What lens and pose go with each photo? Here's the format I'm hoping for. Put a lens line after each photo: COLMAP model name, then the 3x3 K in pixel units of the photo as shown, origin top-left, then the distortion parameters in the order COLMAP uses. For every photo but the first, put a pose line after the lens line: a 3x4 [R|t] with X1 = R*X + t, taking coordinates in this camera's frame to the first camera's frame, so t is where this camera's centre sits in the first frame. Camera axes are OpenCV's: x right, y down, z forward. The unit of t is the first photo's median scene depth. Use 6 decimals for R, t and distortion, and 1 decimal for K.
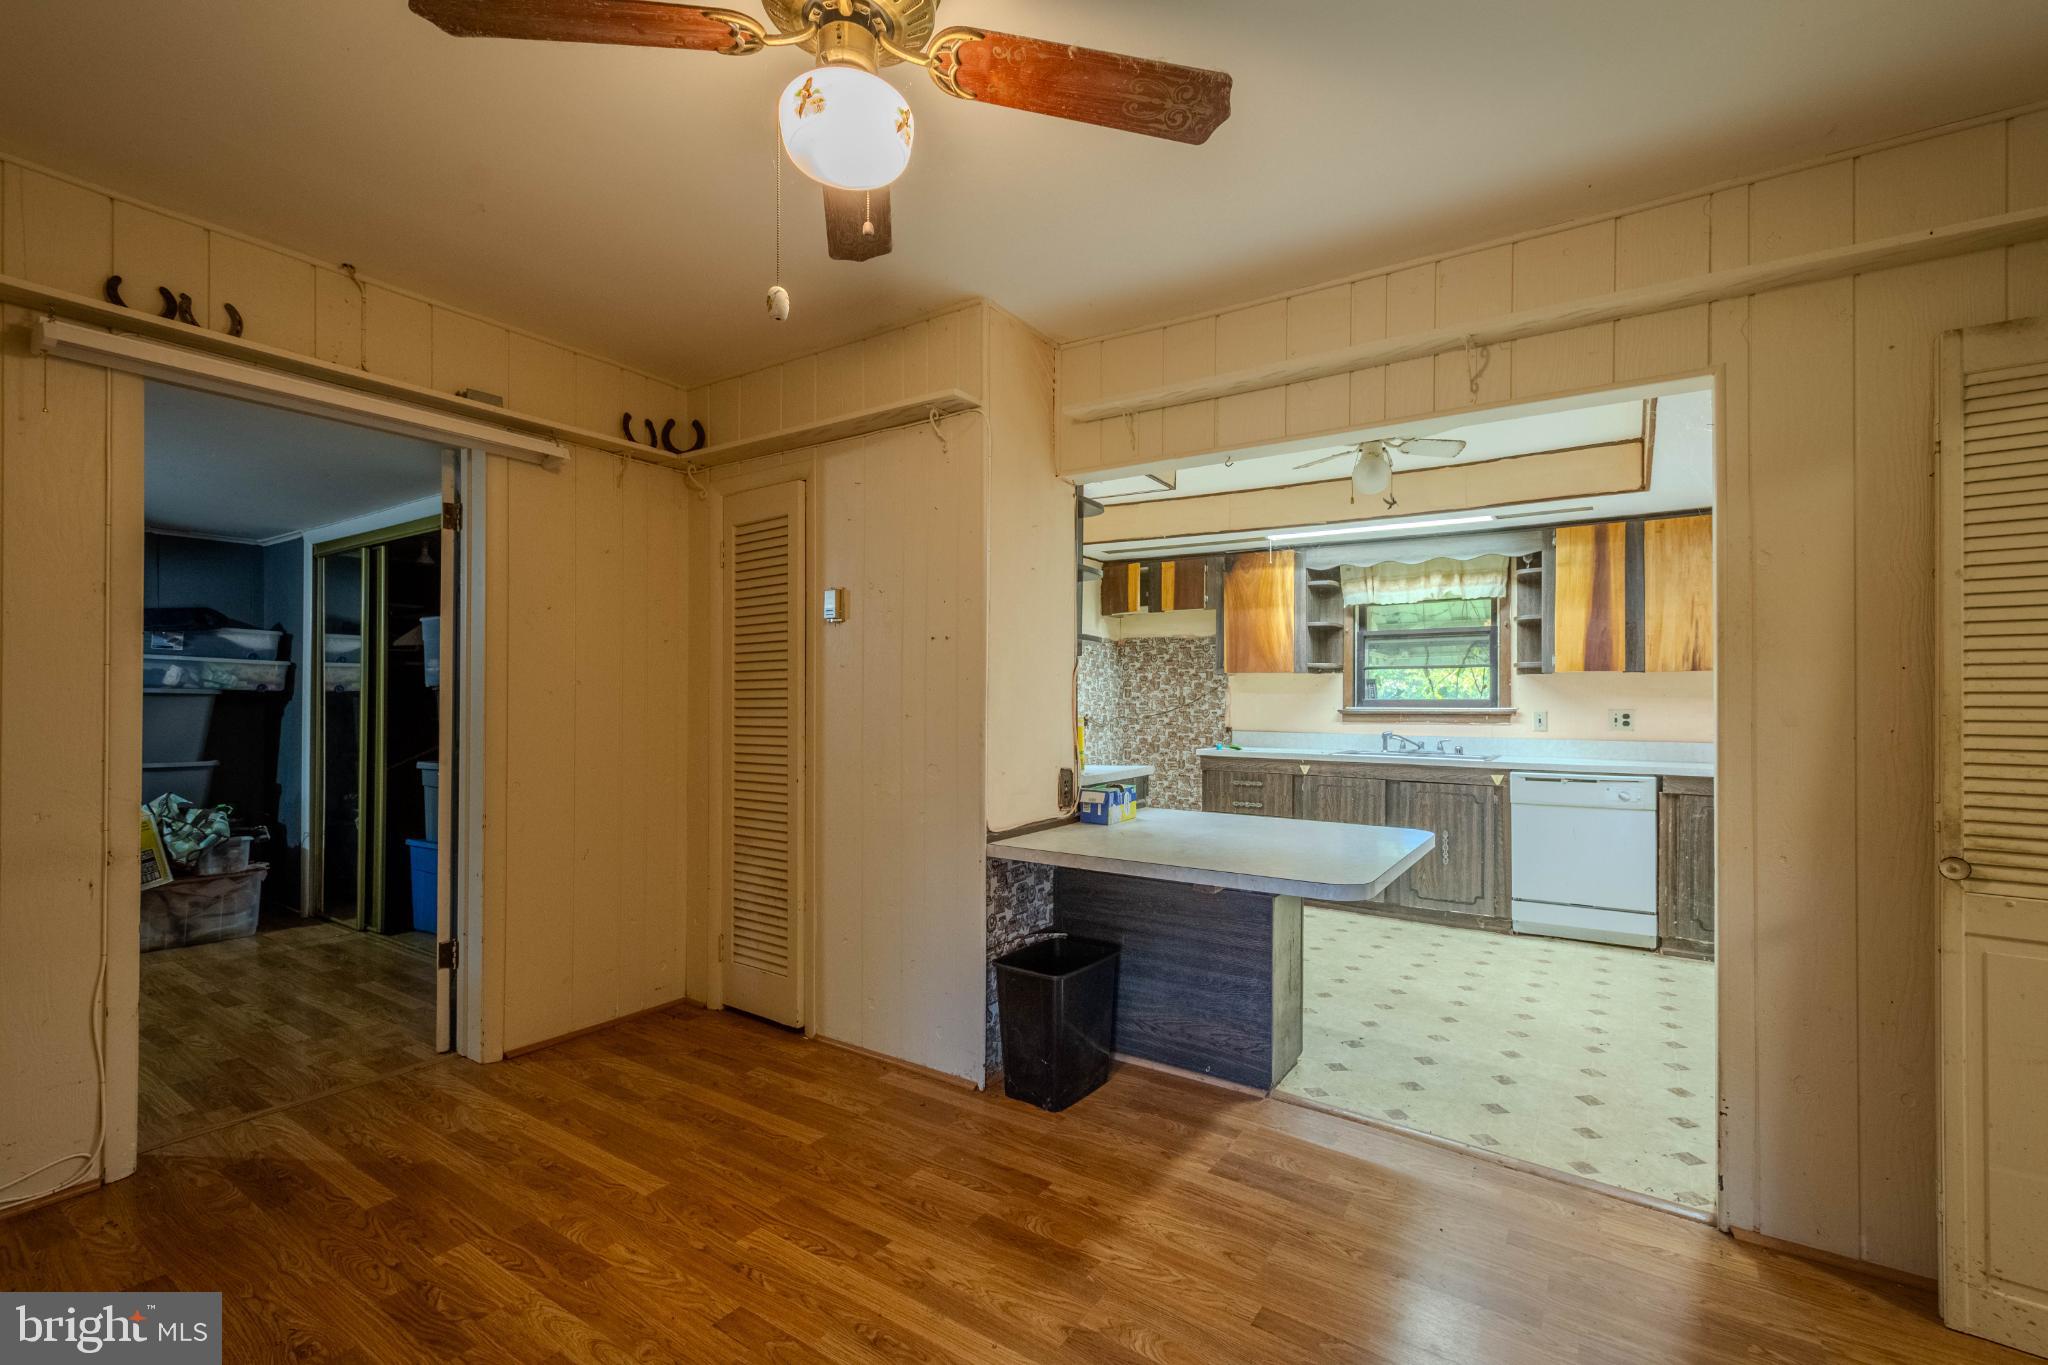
lens RADIAL K [[896.3, 0, 1030.7], [0, 896.3, 700.5], [0, 0, 1]] dist [0.010702, -0.000360]
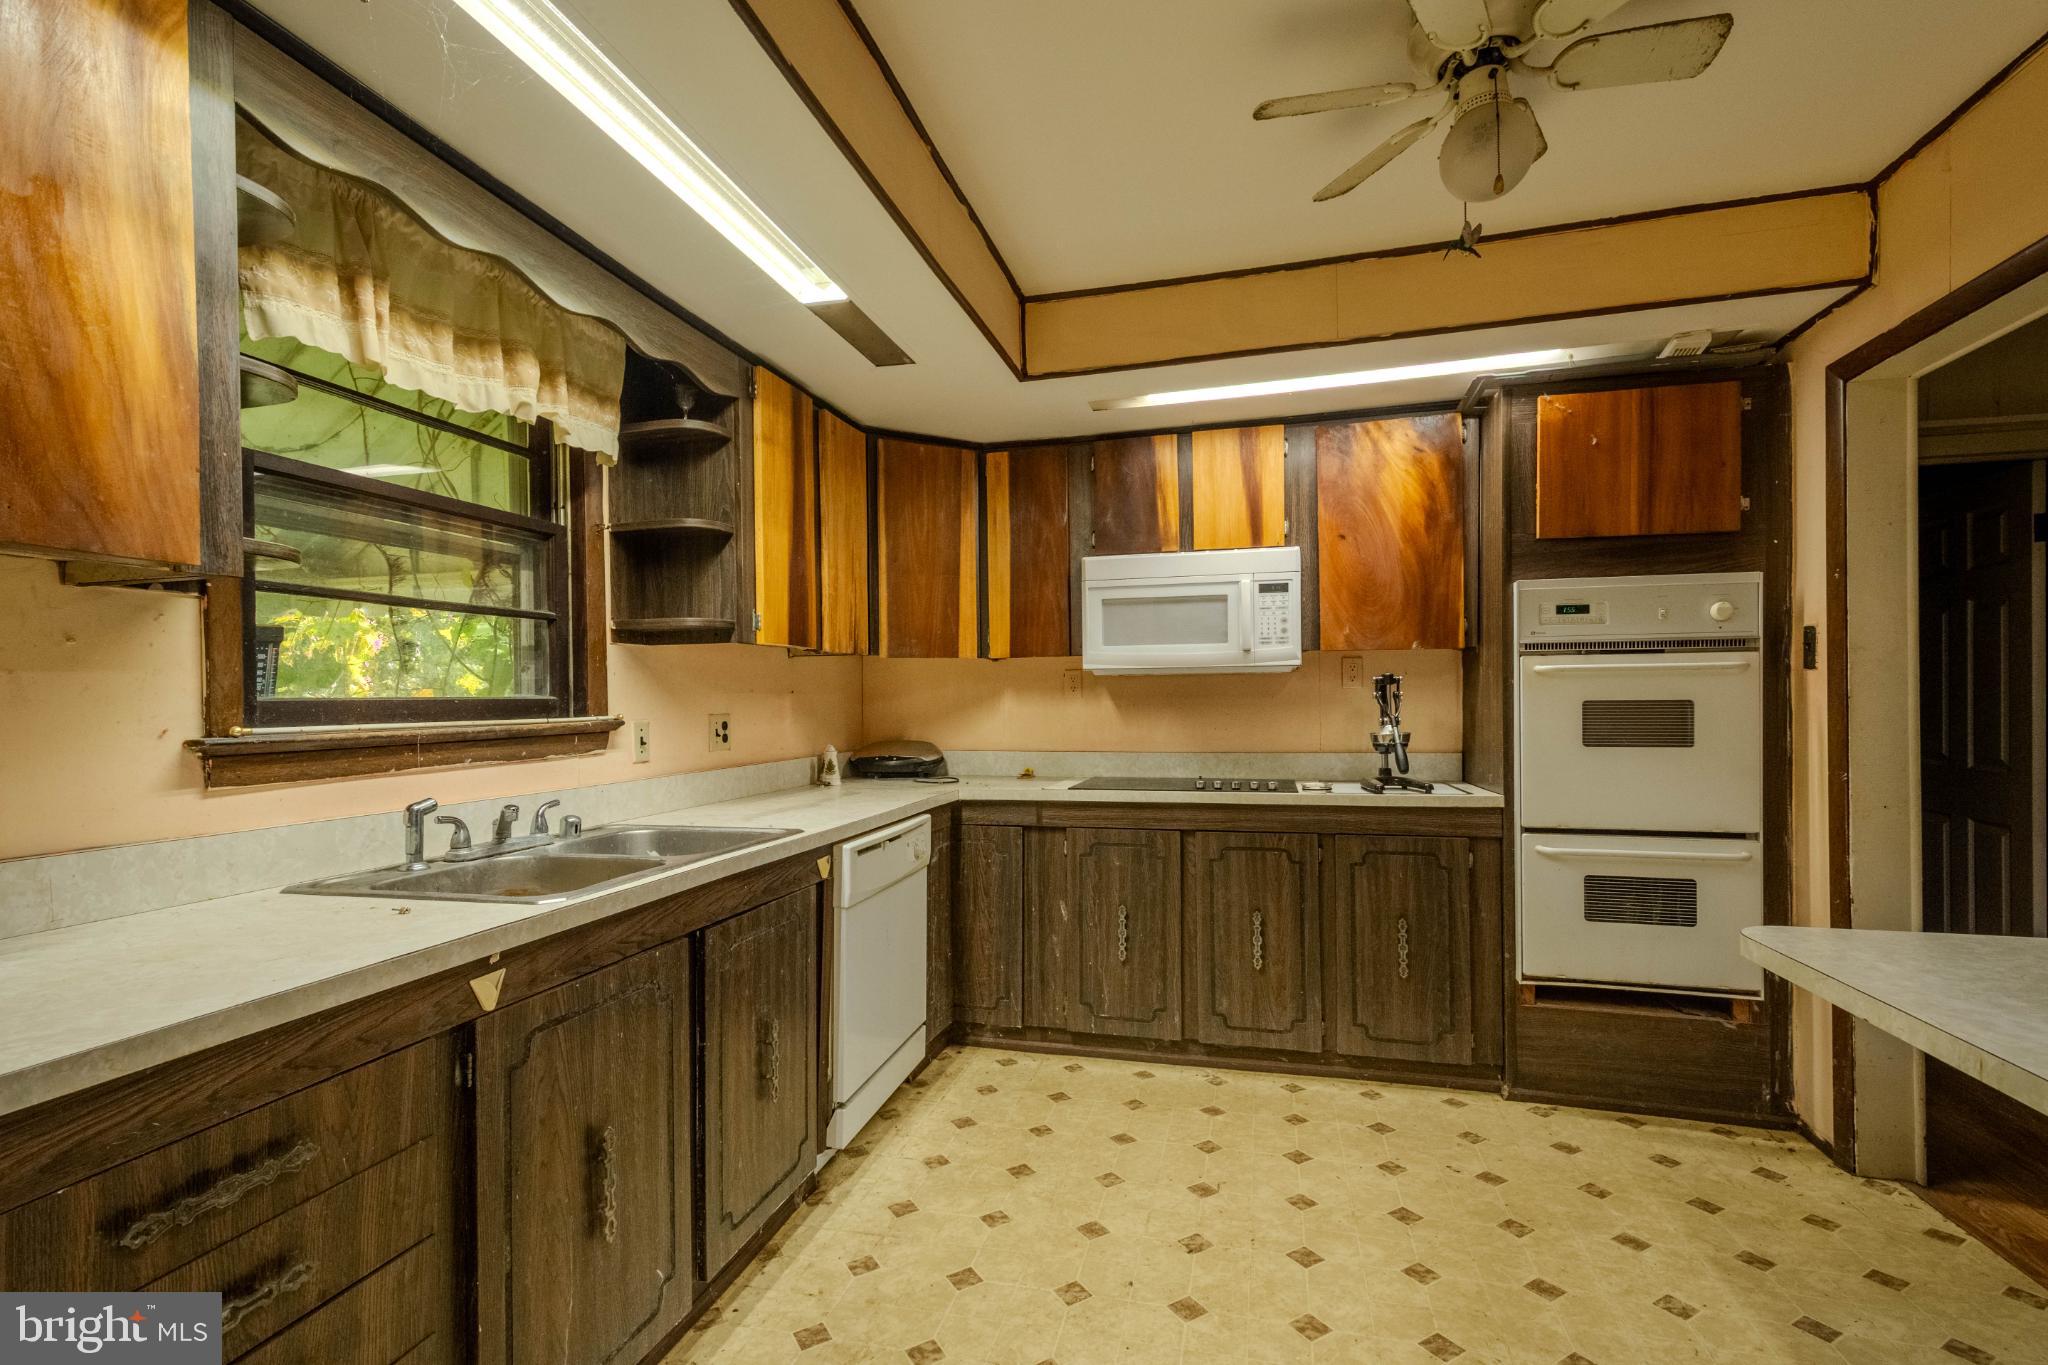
lens RADIAL K [[921.5, 0, 1026.0], [0, 921.5, 700.6], [0, 0, 1]] dist [0.002526, 0.000481]
pose [[-0.324261, -0.003603, 0.945961, 0.034297], [0.005481, 0.999969, 0.005688, -0.000953], [-0.945952, 0.007029, -0.324231, 1.110413]]
